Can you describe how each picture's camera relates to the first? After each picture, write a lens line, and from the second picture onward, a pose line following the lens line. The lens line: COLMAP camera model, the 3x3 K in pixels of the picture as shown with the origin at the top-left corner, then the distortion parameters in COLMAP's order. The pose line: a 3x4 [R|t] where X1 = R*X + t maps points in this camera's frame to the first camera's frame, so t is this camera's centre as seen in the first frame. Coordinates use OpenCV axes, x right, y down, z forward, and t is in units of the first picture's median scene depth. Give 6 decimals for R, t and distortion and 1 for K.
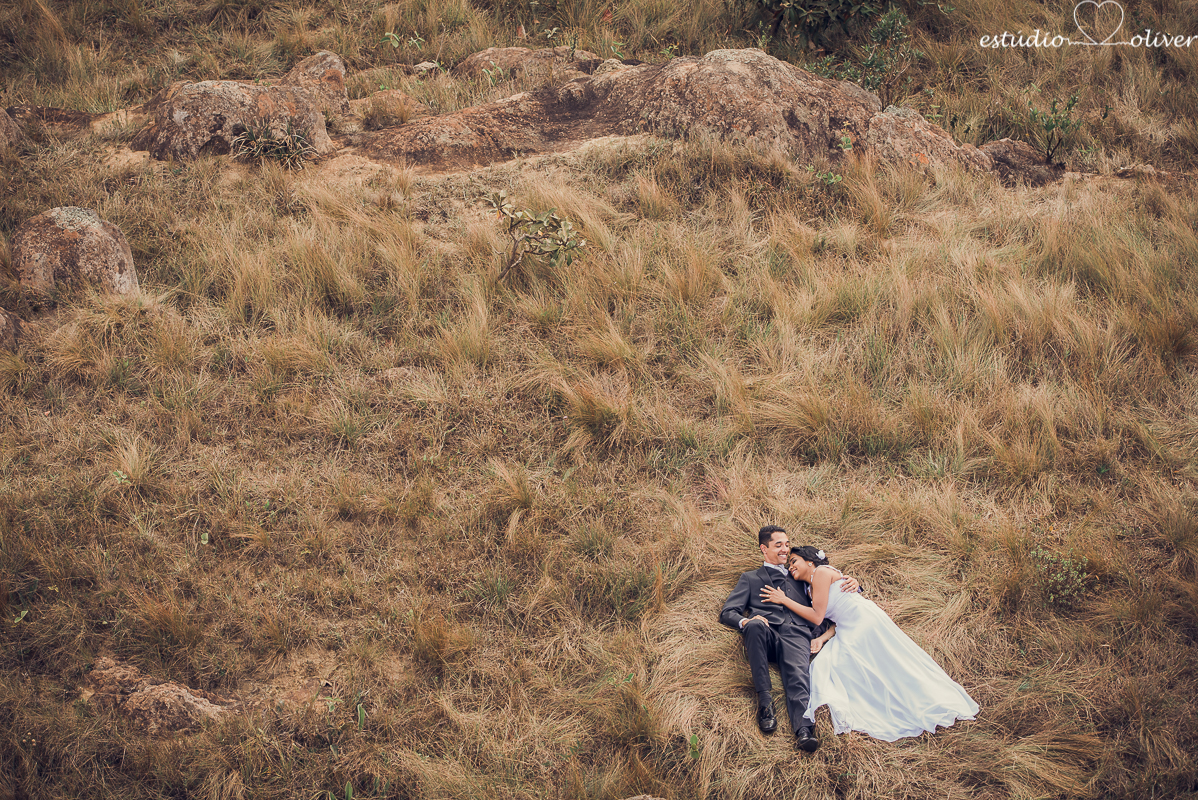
lens RADIAL K [[3075.2, 0, 599.0], [0, 3075.2, 400.0], [0, 0, 1]] dist [0.172450, -0.291589]
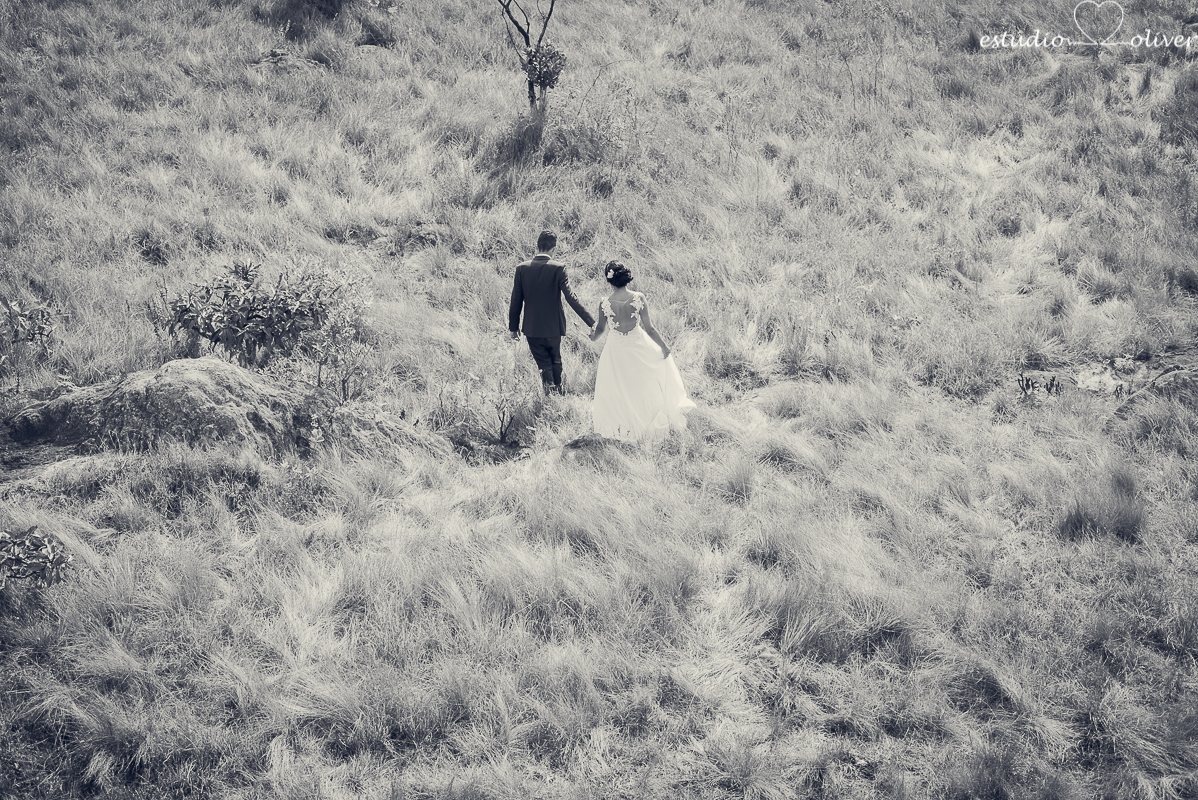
lens RADIAL K [[2432.0, 0, 599.0], [0, 2432.0, 400.0], [0, 0, 1]] dist [-0.069722, -0.090181]
pose [[0.960350, -0.107769, 0.257126, -0.036790], [0.142671, 0.982329, -0.121143, 0.014634], [-0.239526, 0.153024, 0.958755, 0.257090]]
